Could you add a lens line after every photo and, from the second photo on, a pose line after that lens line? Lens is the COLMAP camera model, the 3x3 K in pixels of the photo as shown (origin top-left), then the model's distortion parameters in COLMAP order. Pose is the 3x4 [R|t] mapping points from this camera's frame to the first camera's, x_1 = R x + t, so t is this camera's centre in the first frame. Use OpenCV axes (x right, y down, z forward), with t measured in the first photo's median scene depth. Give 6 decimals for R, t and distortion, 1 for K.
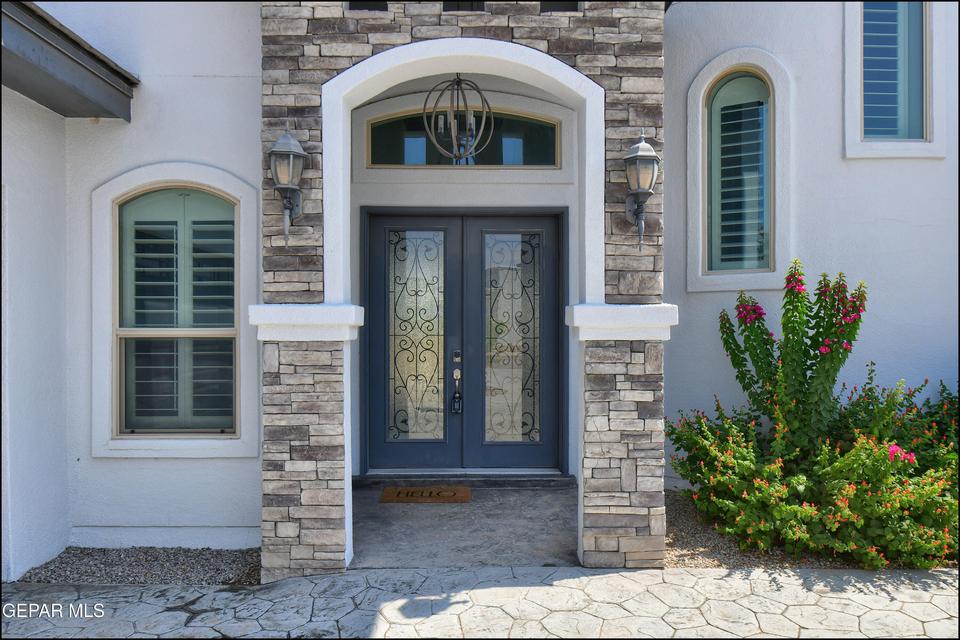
lens RADIAL K [[684.4, 0, 481.1], [0, 684.4, 322.8], [0, 0, 1]] dist [0.009563, 0.003291]
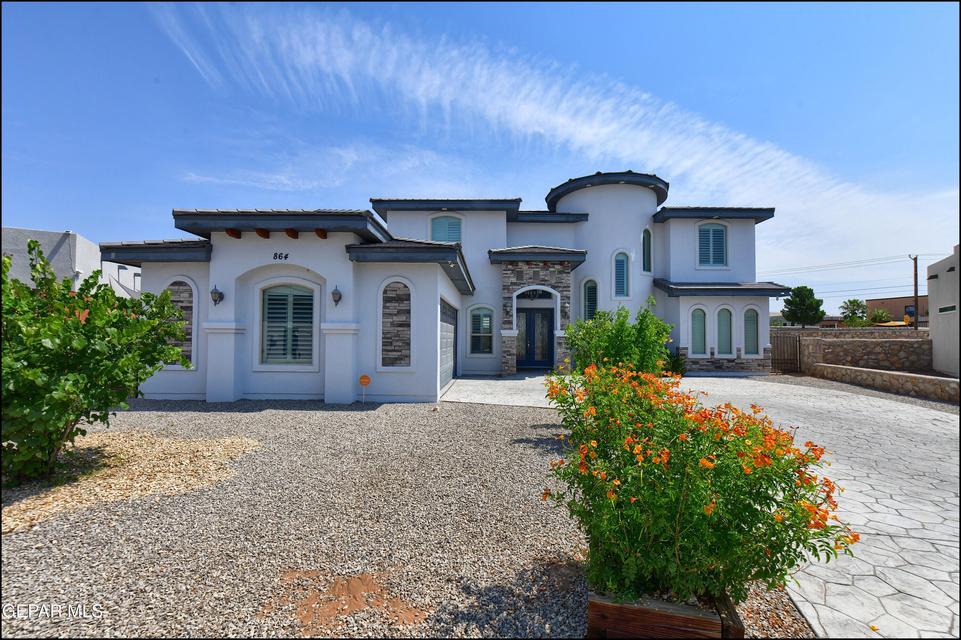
lens RADIAL K [[397.0, 0, 479.7], [0, 397.0, 325.2], [0, 0, 1]] dist [-0.005737, -0.000325]
pose [[0.999357, 0.006608, -0.035245, -0.386989], [-0.007402, 0.999721, -0.022451, 0.011622], [0.035087, 0.022697, 0.999126, -2.405172]]
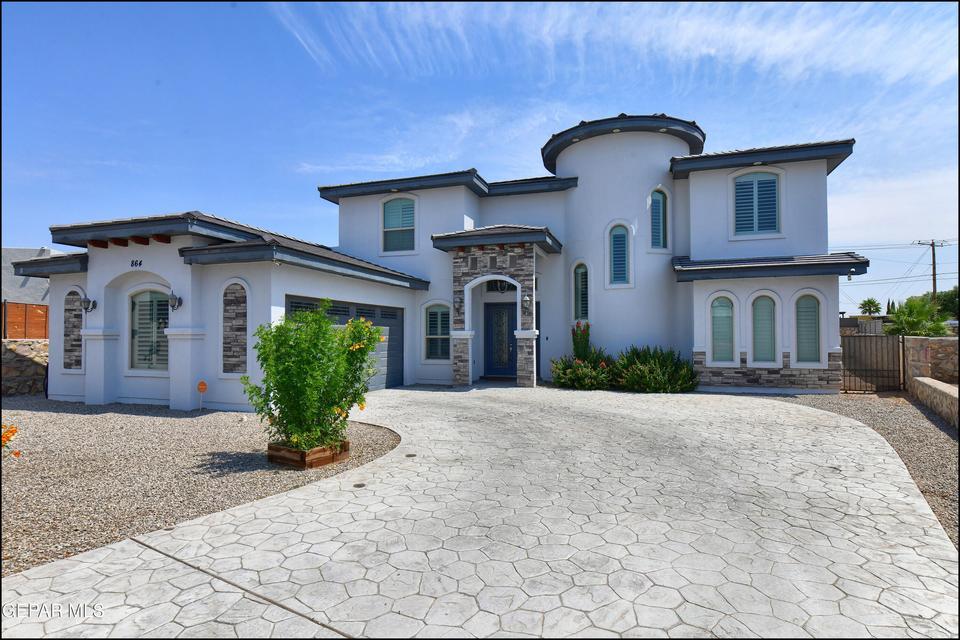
lens RADIAL K [[501.6, 0, 483.3], [0, 501.6, 321.0], [0, 0, 1]] dist [-0.009061, 0.000821]
pose [[0.942513, -0.012122, -0.333949, 1.059646], [0.004090, 0.999685, -0.024744, -0.006583], [0.334144, 0.021956, 0.942266, -2.264428]]
